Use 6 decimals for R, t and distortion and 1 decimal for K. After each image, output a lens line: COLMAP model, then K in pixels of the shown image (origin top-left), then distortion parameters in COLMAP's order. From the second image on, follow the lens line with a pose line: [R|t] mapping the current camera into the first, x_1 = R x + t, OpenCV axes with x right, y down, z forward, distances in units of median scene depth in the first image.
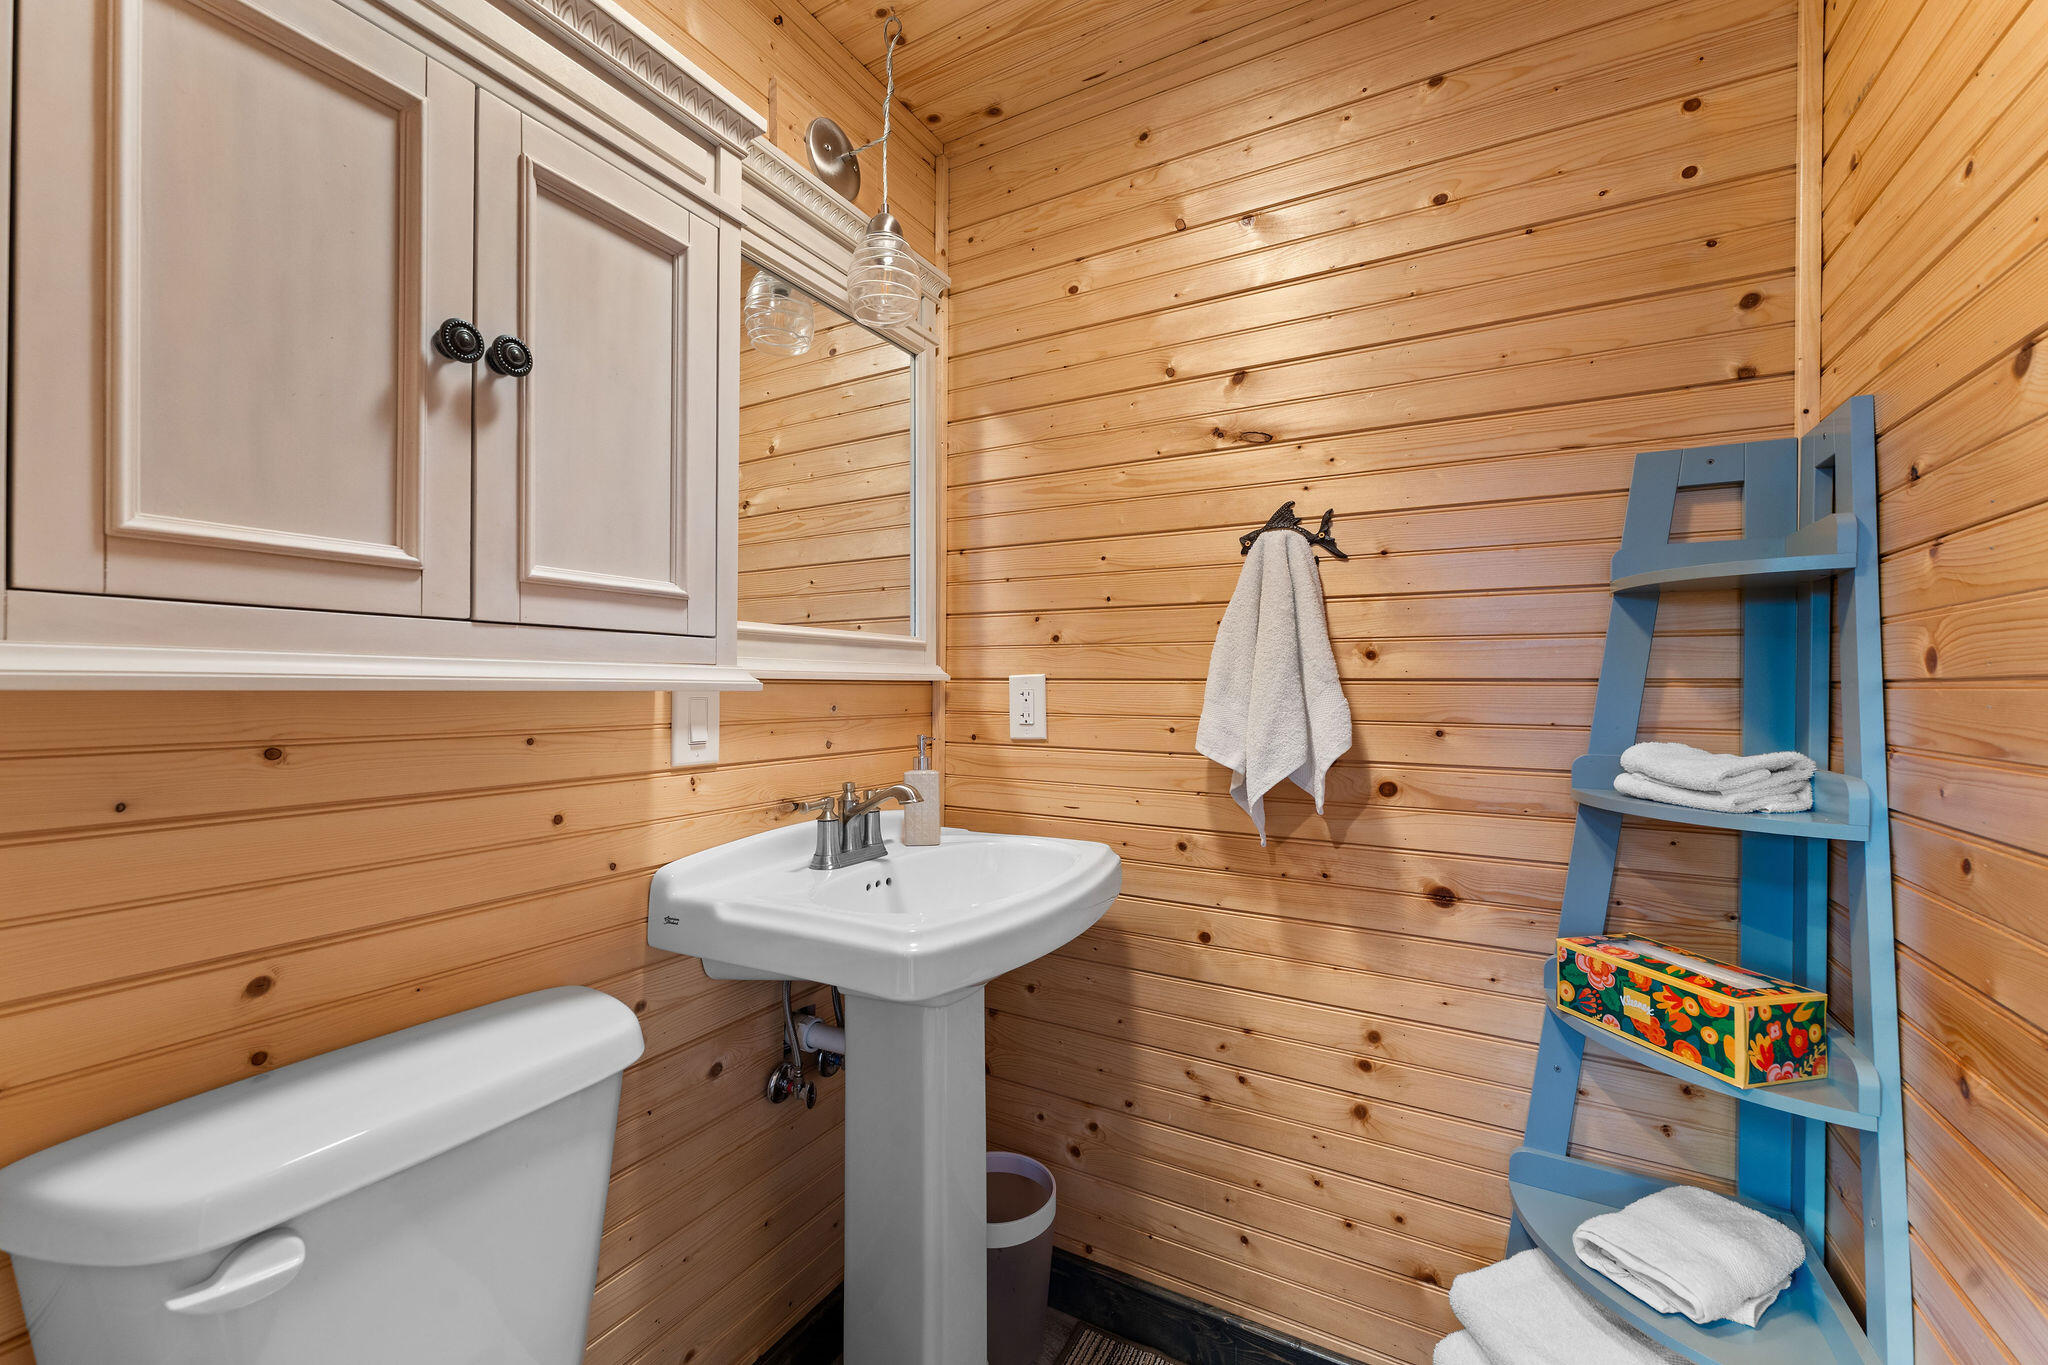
lens RADIAL K [[836.1, 0, 1023.6], [0, 836.1, 685.4], [0, 0, 1]] dist [-0.000248, -0.000076]
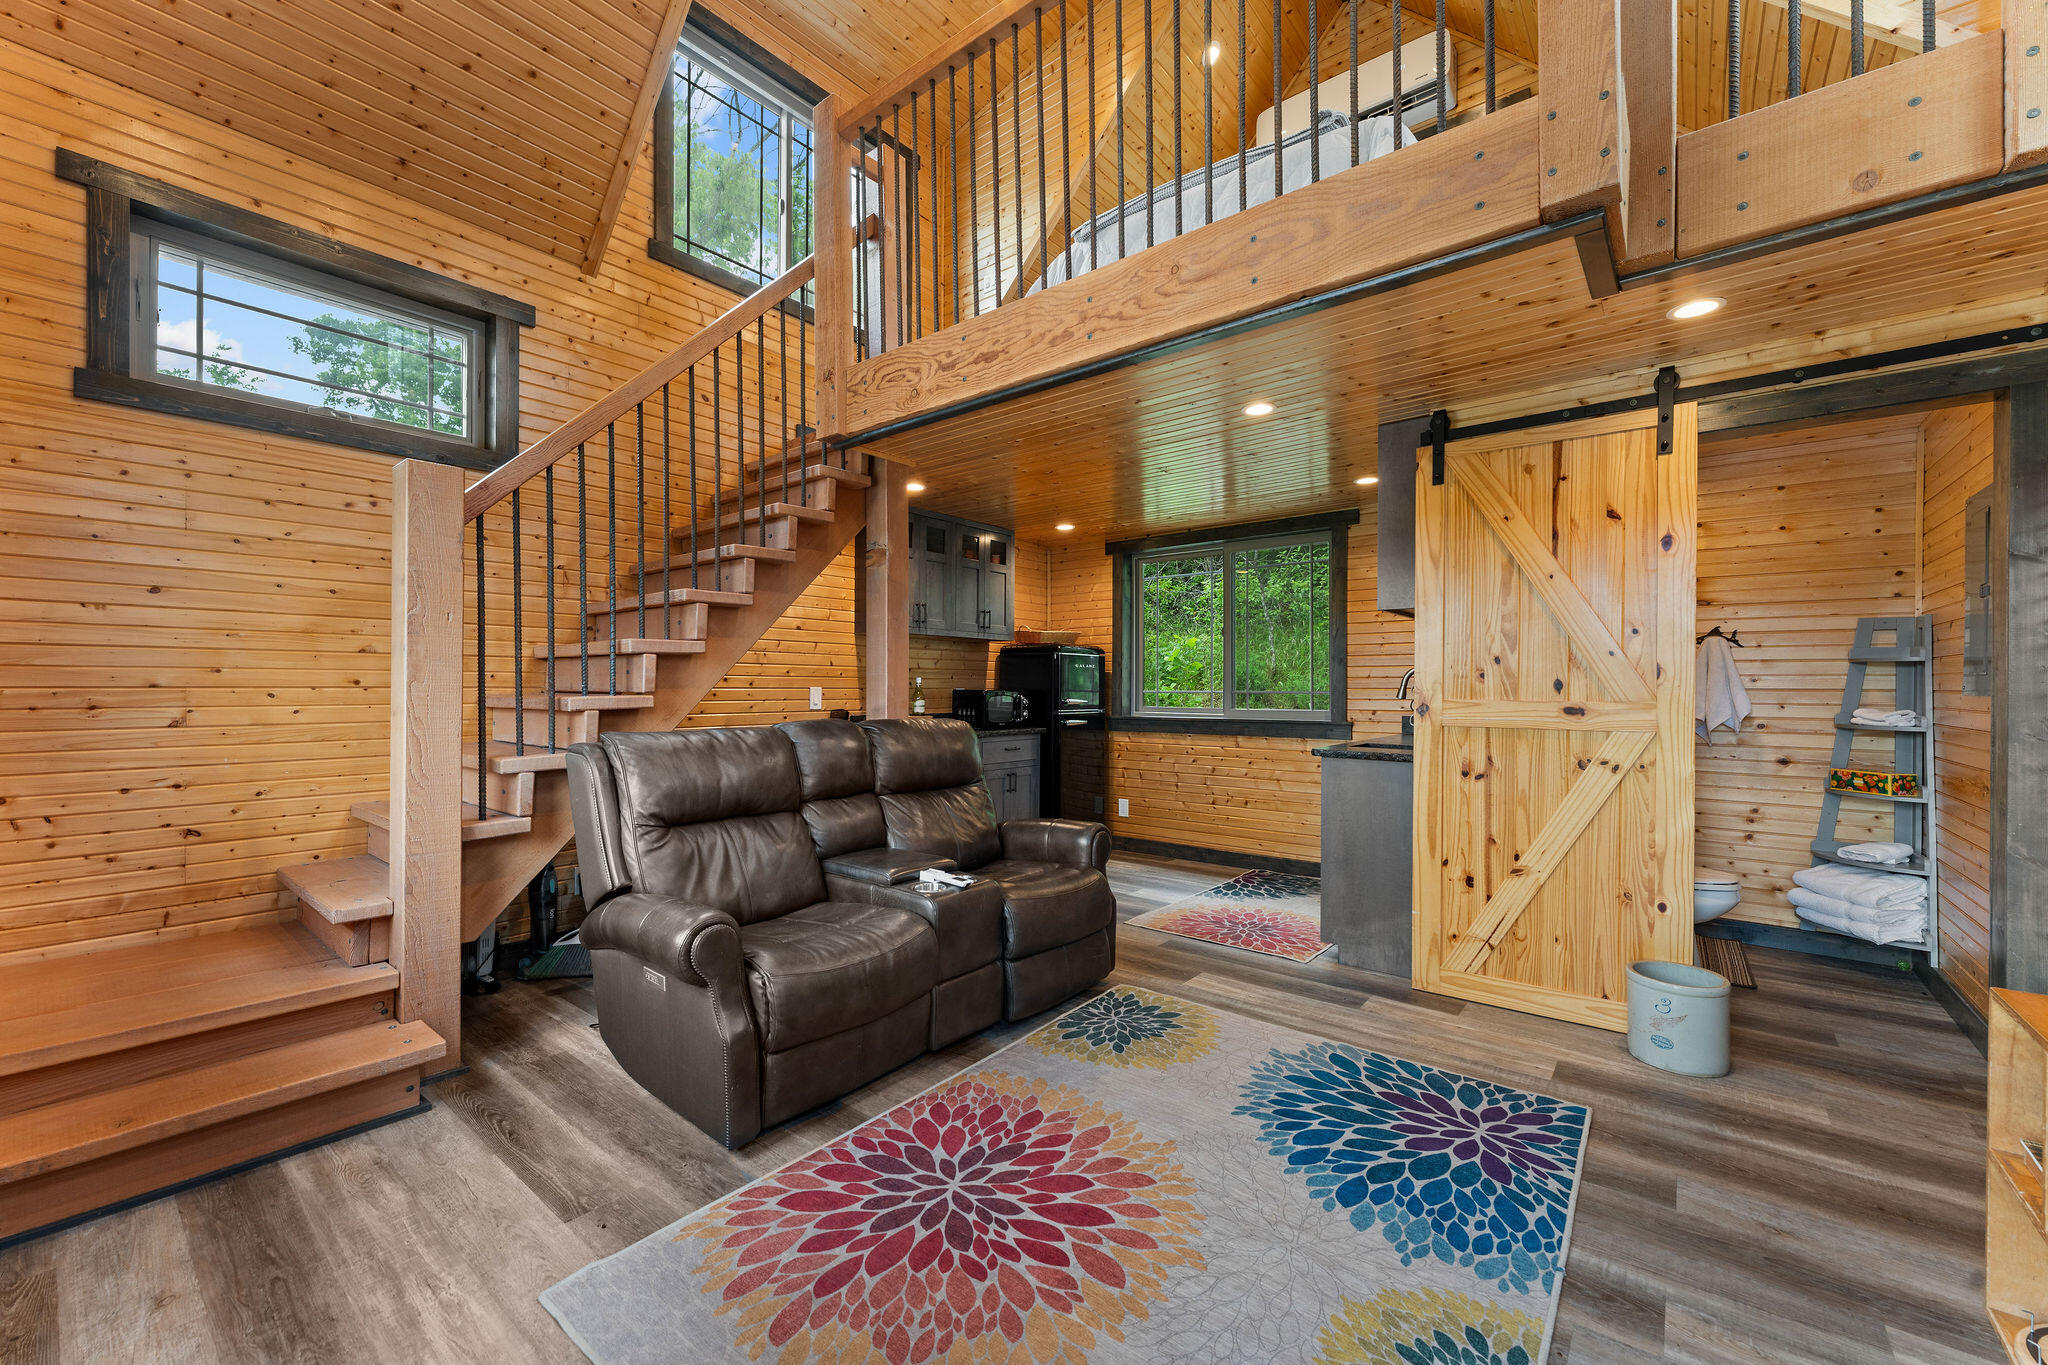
lens RADIAL K [[812.4, 0, 1018.1], [0, 812.4, 684.7], [0, 0, 1]] dist [-0.001906, 0.000224]
pose [[0.985527, -0.000276, -0.169518, -1.710949], [-0.000494, 0.999990, -0.004497, -0.007737], [0.169518, 0.004515, 0.985517, -2.328887]]
